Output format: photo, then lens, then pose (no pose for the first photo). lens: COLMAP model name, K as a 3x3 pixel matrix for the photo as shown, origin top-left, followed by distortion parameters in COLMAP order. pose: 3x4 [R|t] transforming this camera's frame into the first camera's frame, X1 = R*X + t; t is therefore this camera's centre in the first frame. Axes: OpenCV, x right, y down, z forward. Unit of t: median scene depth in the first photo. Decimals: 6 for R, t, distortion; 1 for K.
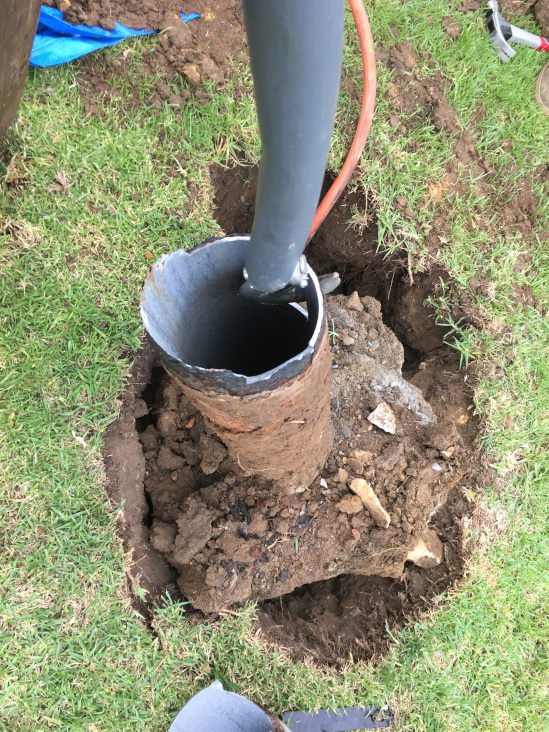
lens RADIAL K [[622.3, 0, 274.5], [0, 622.3, 366.0], [0, 0, 1]] dist [0.064413, -0.081740]
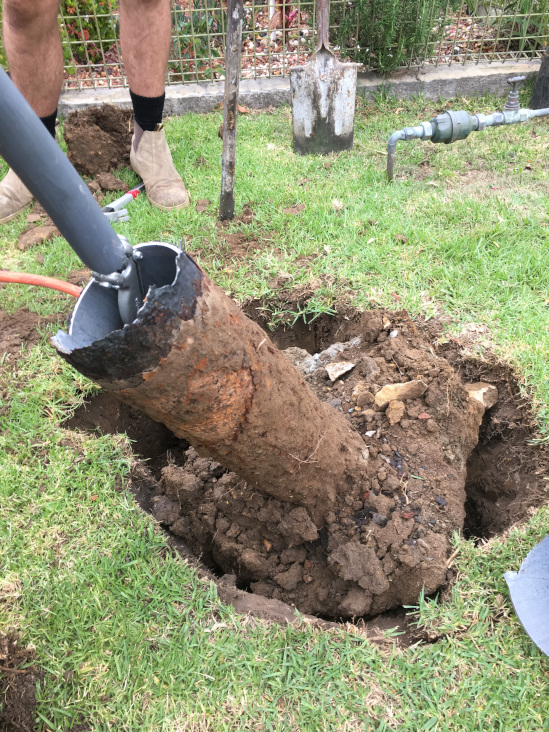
lens RADIAL K [[622.3, 0, 274.5], [0, 622.3, 366.0], [0, 0, 1]] dist [0.064413, -0.081740]
pose [[0.423026, -0.850445, 0.312716, -0.215817], [0.902774, 0.365947, -0.226014, 0.240280], [0.077775, 0.377922, 0.922565, 0.004815]]
